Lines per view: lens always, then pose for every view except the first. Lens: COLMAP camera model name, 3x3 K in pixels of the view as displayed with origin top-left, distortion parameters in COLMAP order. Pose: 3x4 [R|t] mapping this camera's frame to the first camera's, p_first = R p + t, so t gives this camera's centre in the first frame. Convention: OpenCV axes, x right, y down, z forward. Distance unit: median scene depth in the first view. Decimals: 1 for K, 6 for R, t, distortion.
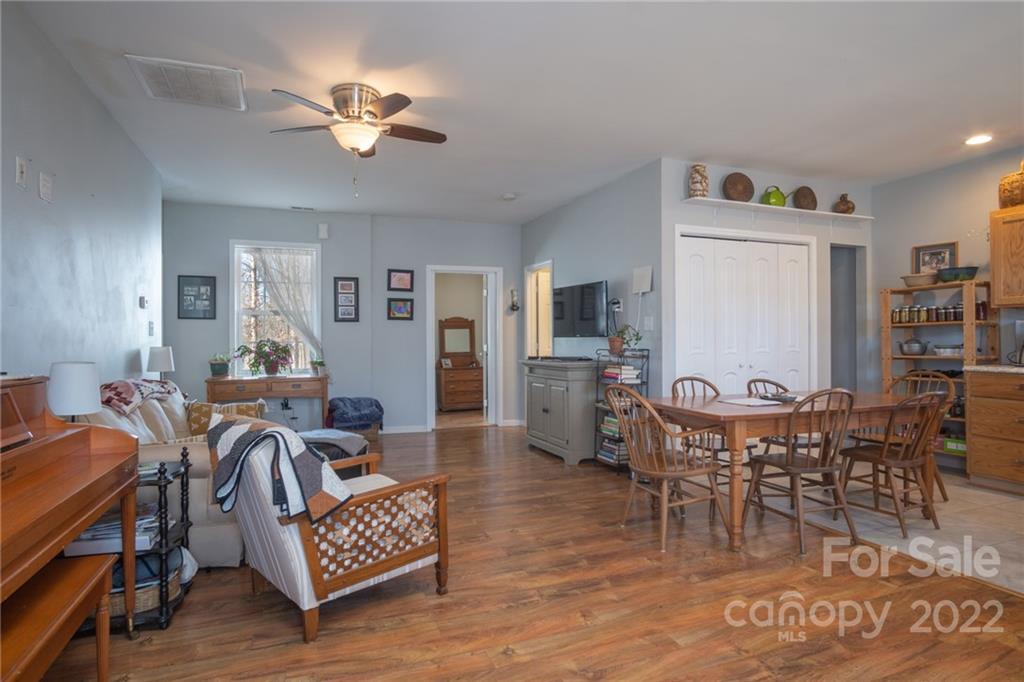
lens RADIAL K [[547.6, 0, 520.7], [0, 547.6, 348.7], [0, 0, 1]] dist [-0.018346, -0.003700]
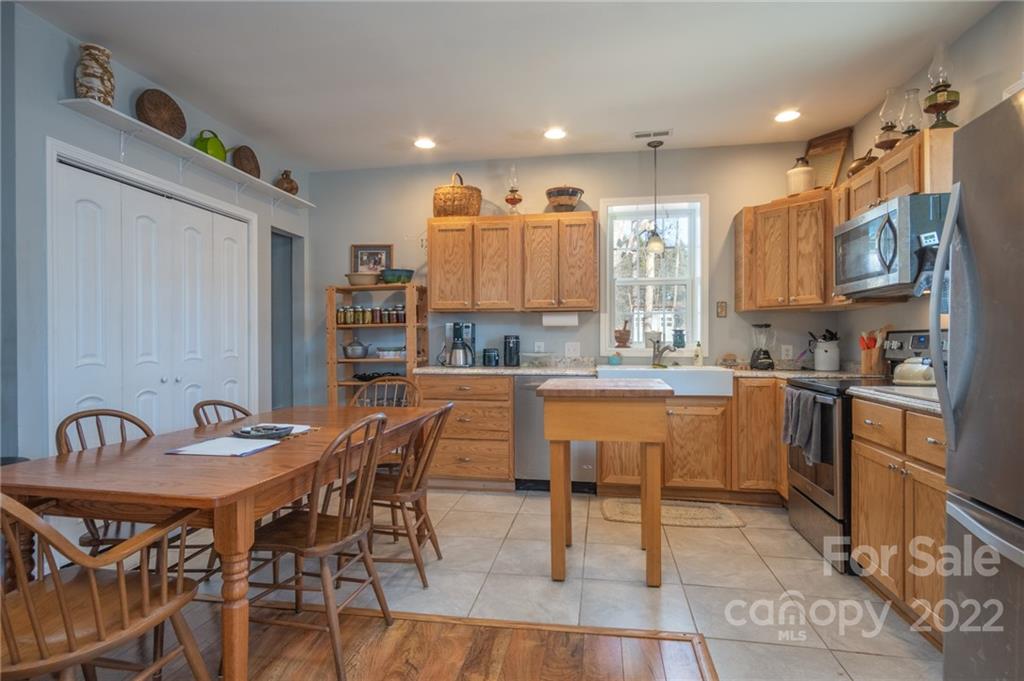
lens RADIAL K [[547.6, 0, 511.6], [0, 547.6, 340.5], [0, 0, 1]] dist [-0.018346, -0.003700]
pose [[0.516685, 0.006508, 0.856151, 0.056695], [0.012236, 0.999813, -0.014984, -0.002218], [-0.856088, 0.018218, 0.516509, 0.304365]]
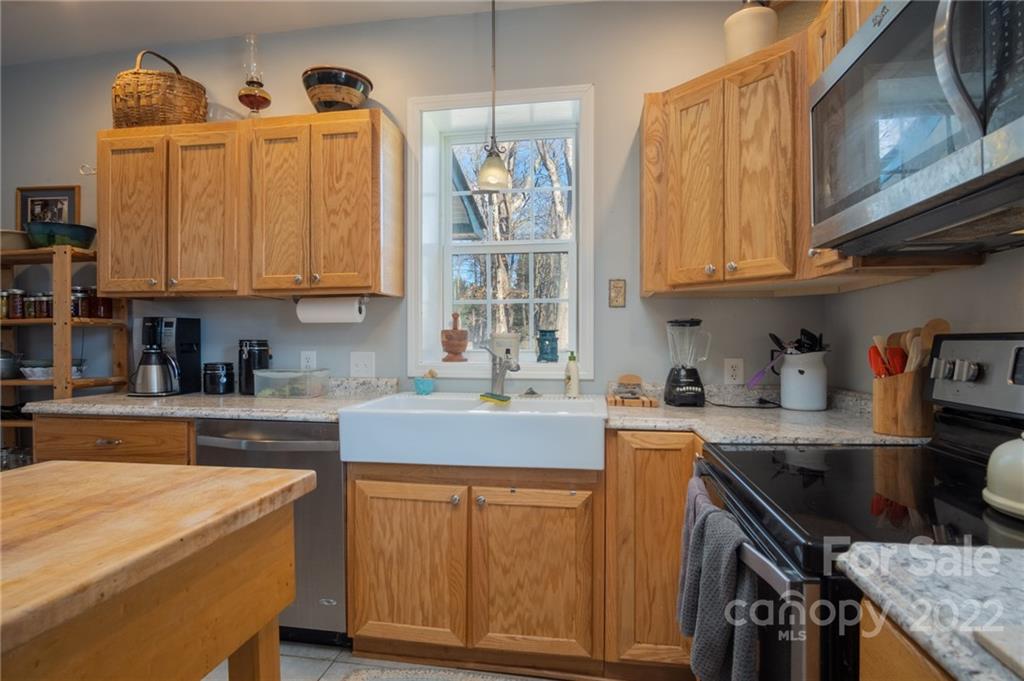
lens RADIAL K [[547.6, 0, 524.4], [0, 547.6, 337.3], [0, 0, 1]] dist [-0.018346, -0.003700]
pose [[0.501252, 0.007691, 0.865267, 0.566064], [0.012513, 0.999792, -0.016136, -0.016137], [-0.865211, 0.018915, 0.501051, 0.296117]]
